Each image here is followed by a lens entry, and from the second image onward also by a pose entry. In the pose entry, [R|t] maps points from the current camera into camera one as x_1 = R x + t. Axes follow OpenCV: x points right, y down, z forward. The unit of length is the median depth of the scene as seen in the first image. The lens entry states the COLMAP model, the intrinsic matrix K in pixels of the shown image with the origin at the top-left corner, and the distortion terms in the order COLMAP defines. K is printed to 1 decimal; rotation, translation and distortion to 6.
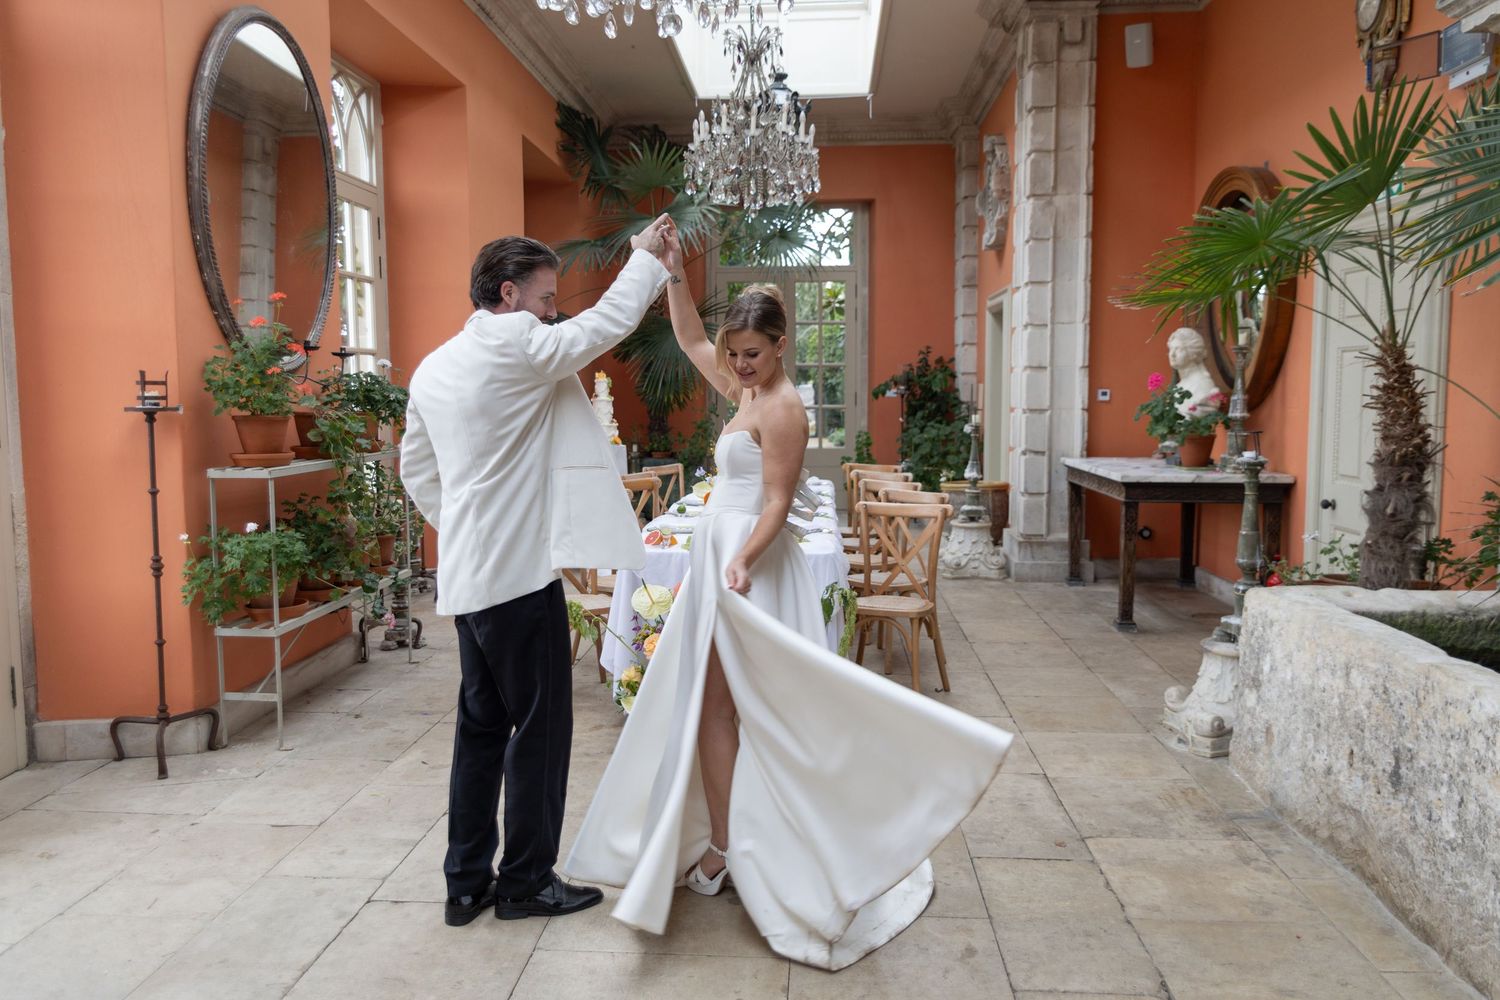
lens RADIAL K [[1149.4, 0, 750.0], [0, 1149.4, 500.0], [0, 0, 1]] dist [0.001339, -0.000874]
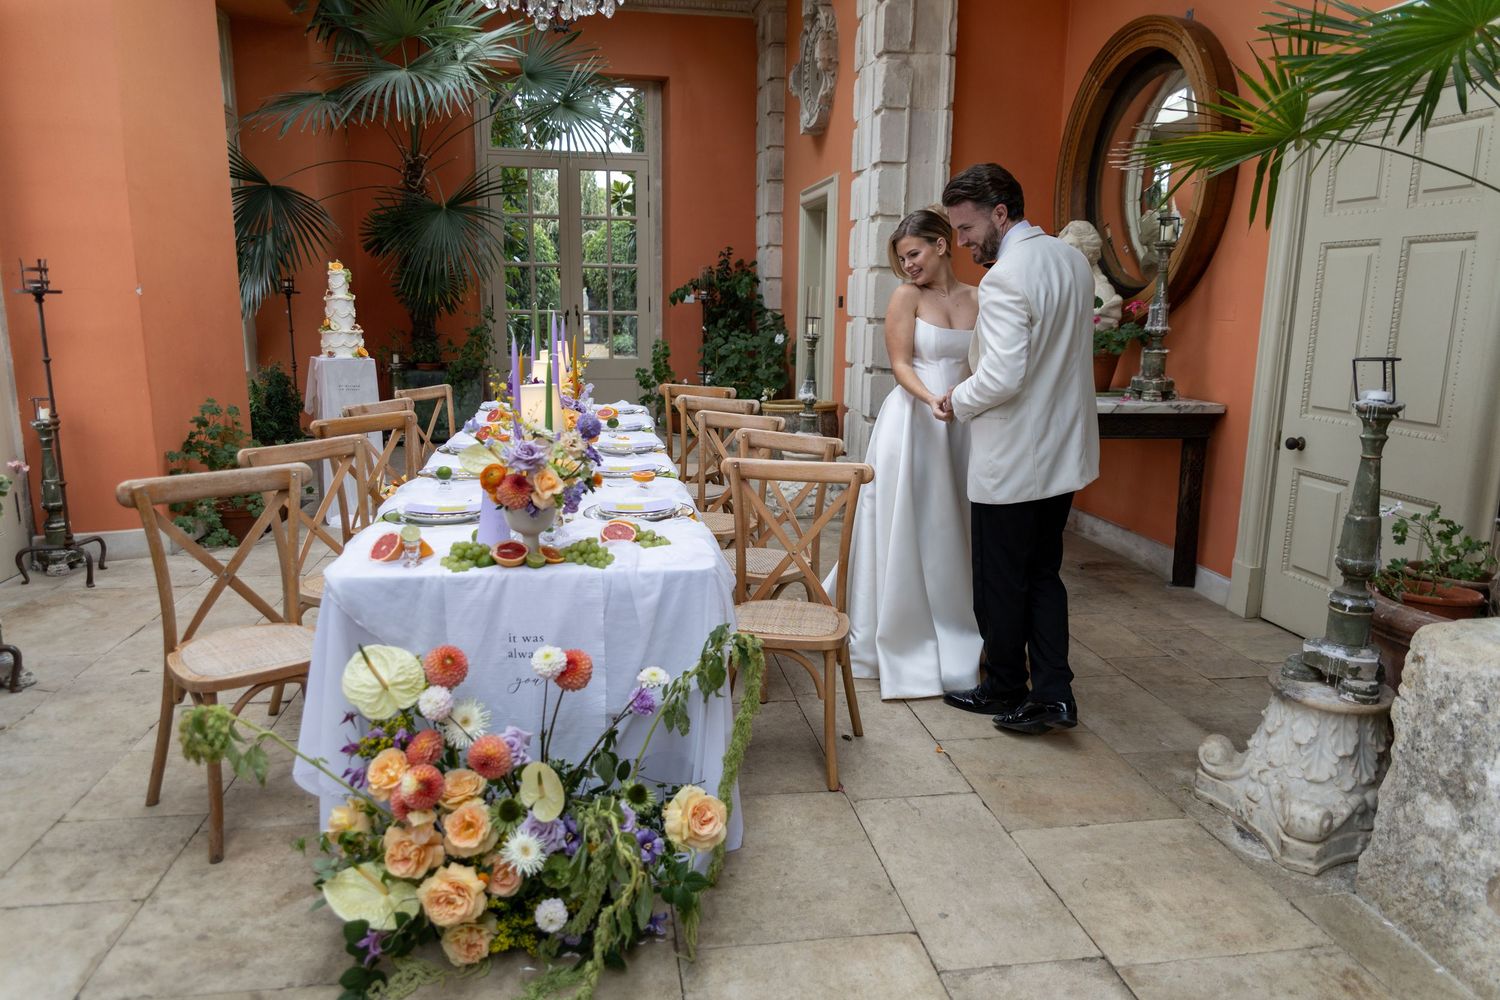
lens RADIAL K [[1006.6, 0, 750.0], [0, 1006.6, 500.0], [0, 0, 1]] dist [0.003812, 0.003280]
pose [[0.976053, -0.025971, 0.215978, -0.009170], [0.004053, 0.994846, 0.101314, -0.018467], [-0.217496, -0.098012, 0.971128, 0.248477]]
